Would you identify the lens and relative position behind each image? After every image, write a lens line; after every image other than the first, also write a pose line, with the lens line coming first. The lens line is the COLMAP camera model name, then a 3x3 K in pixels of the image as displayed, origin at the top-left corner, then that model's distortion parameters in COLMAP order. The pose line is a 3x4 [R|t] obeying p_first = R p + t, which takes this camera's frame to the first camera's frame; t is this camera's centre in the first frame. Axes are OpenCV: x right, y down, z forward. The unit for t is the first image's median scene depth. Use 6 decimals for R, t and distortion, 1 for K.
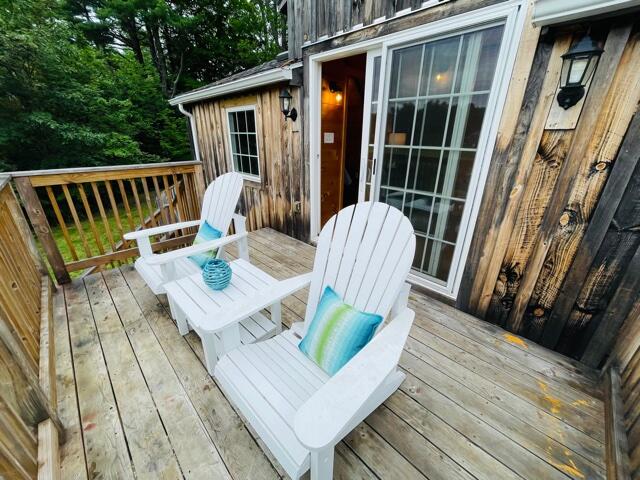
lens RADIAL K [[257.3, 0, 320.1], [0, 257.3, 239.0], [0, 0, 1]] dist [0.000259, 0.000679]
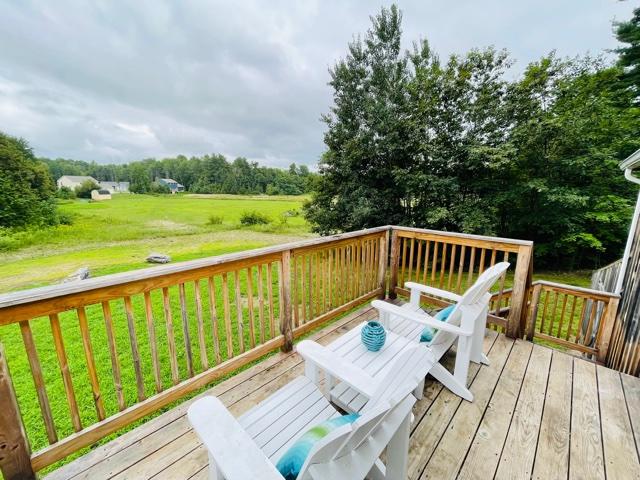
lens RADIAL K [[257.3, 0, 318.9], [0, 257.3, 241.0], [0, 0, 1]] dist [0.000259, 0.000679]
pose [[0.001006, 0.192367, -0.981323, 0.343590], [-0.382340, 0.906838, 0.177374, -0.191224], [0.924021, 0.375020, 0.074461, 0.301253]]
